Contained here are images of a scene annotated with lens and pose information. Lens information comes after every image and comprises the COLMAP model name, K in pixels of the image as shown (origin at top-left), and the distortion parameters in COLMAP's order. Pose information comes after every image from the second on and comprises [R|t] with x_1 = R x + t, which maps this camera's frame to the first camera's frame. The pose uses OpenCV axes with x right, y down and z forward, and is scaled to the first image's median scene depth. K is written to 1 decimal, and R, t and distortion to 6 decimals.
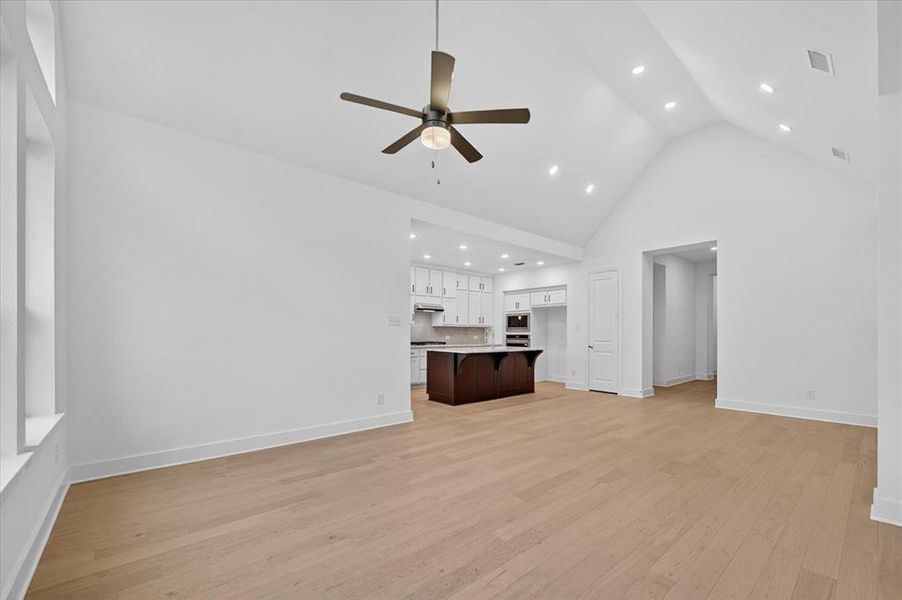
lens RADIAL K [[361.5, 0, 453.9], [0, 361.5, 332.7], [0, 0, 1]] dist [0.000932, 0.000047]
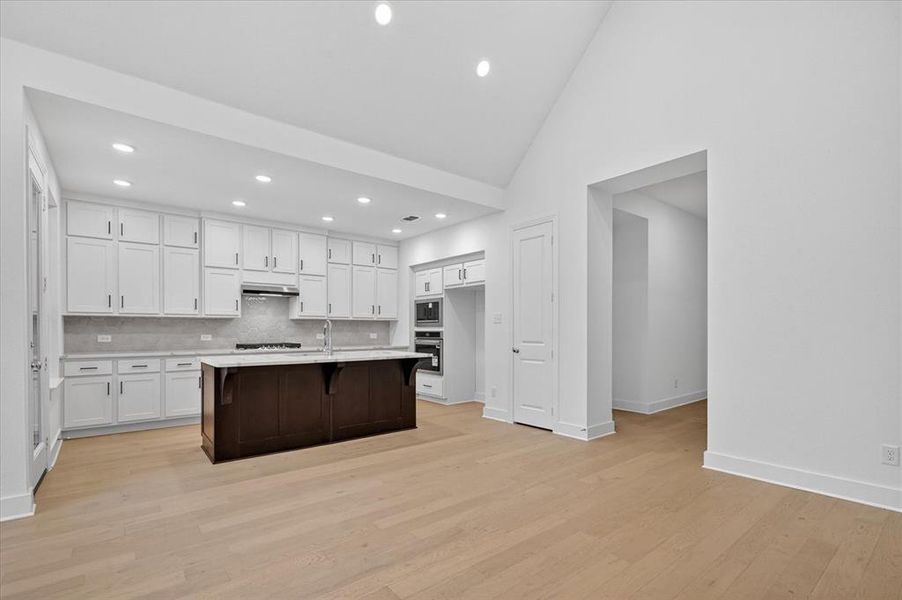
lens RADIAL K [[414.4, 0, 453.2], [0, 414.4, 331.6], [0, 0, 1]] dist [0.002151, 0.000349]
pose [[0.999583, -0.005505, -0.028341, 0.262996], [0.005698, 0.999961, 0.006731, 0.001078], [0.028303, -0.006890, 0.999576, 0.270698]]
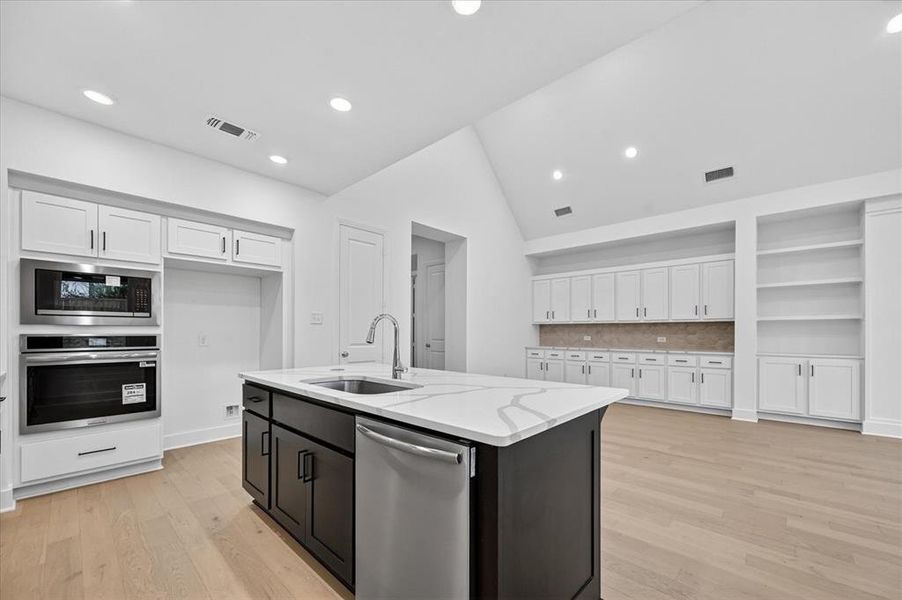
lens RADIAL K [[360.9, 0, 462.2], [0, 360.9, 329.9], [0, 0, 1]] dist [0.017521, -0.000067]
pose [[-0.099641, 0.000602, 0.995023, -0.181374], [-0.004985, 0.999987, -0.001104, -0.000238], [-0.995011, -0.005070, -0.099637, 0.780923]]
